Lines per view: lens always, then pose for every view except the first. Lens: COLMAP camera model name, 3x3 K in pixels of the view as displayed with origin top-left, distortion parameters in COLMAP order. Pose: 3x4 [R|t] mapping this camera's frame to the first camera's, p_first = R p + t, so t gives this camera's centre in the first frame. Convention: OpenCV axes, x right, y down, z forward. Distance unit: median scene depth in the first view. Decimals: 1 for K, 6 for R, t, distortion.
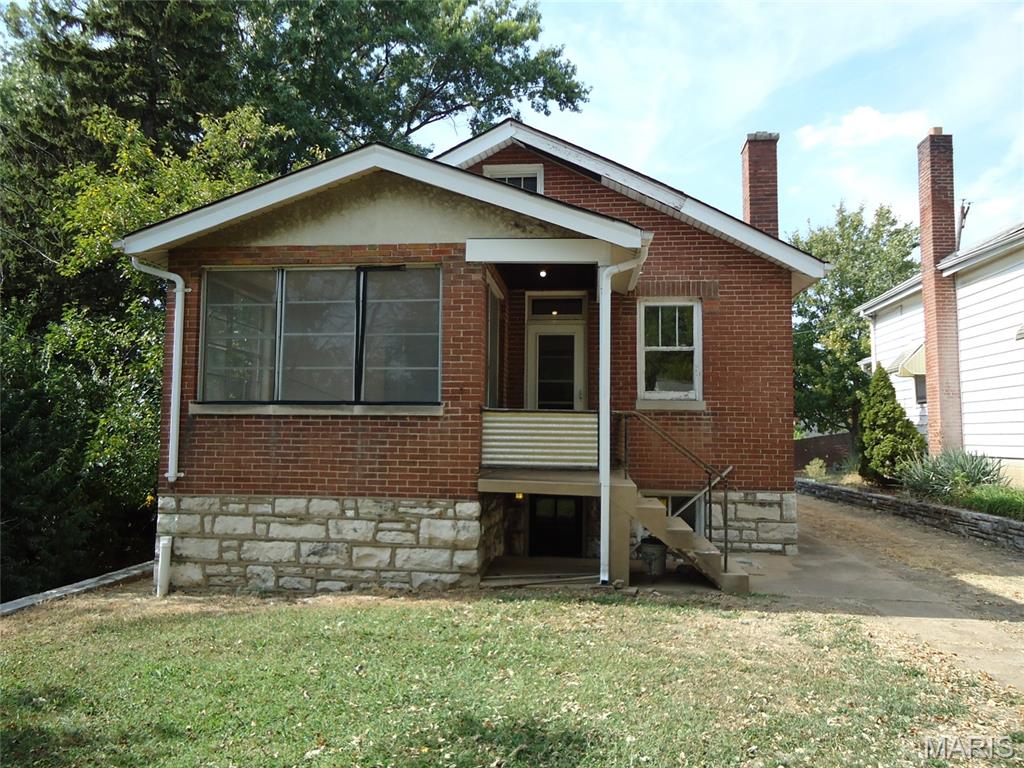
lens RADIAL K [[750.6, 0, 514.6], [0, 750.6, 382.0], [0, 0, 1]] dist [-0.010022, 0.007835]
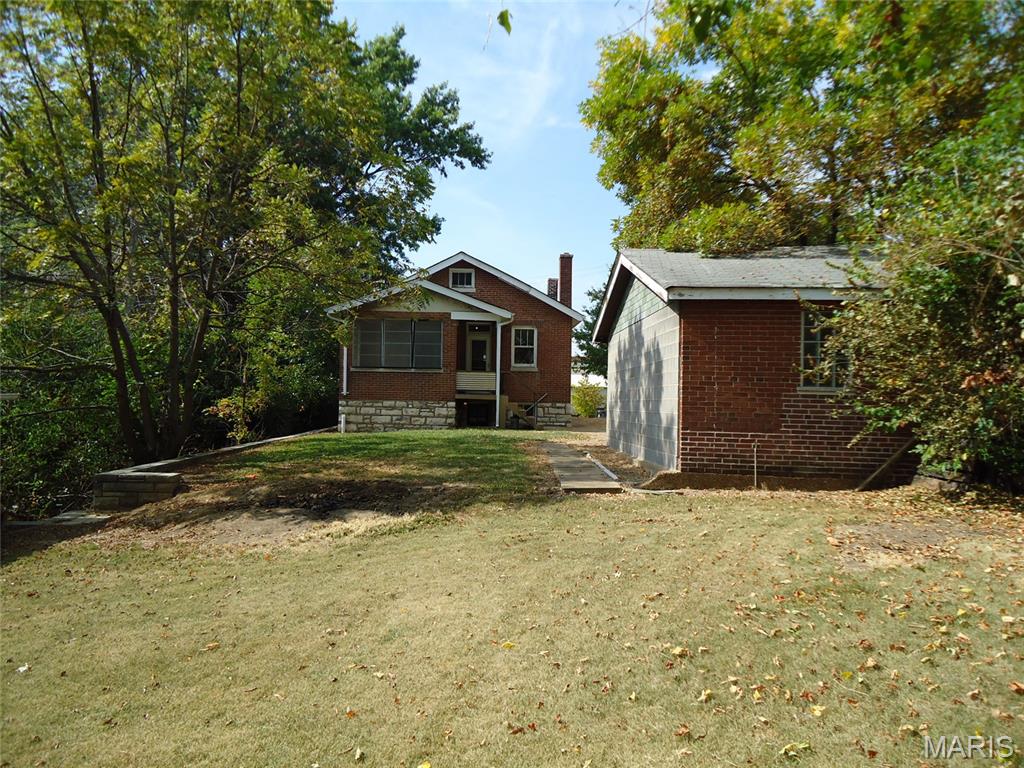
lens RADIAL K [[750.6, 0, 512.5], [0, 750.6, 383.5], [0, 0, 1]] dist [-0.010022, 0.007835]
pose [[0.990741, 0.006039, 0.135633, -0.207166], [-0.013124, 0.998592, 0.051408, -0.061140], [-0.135132, -0.052712, 0.989425, -1.784203]]
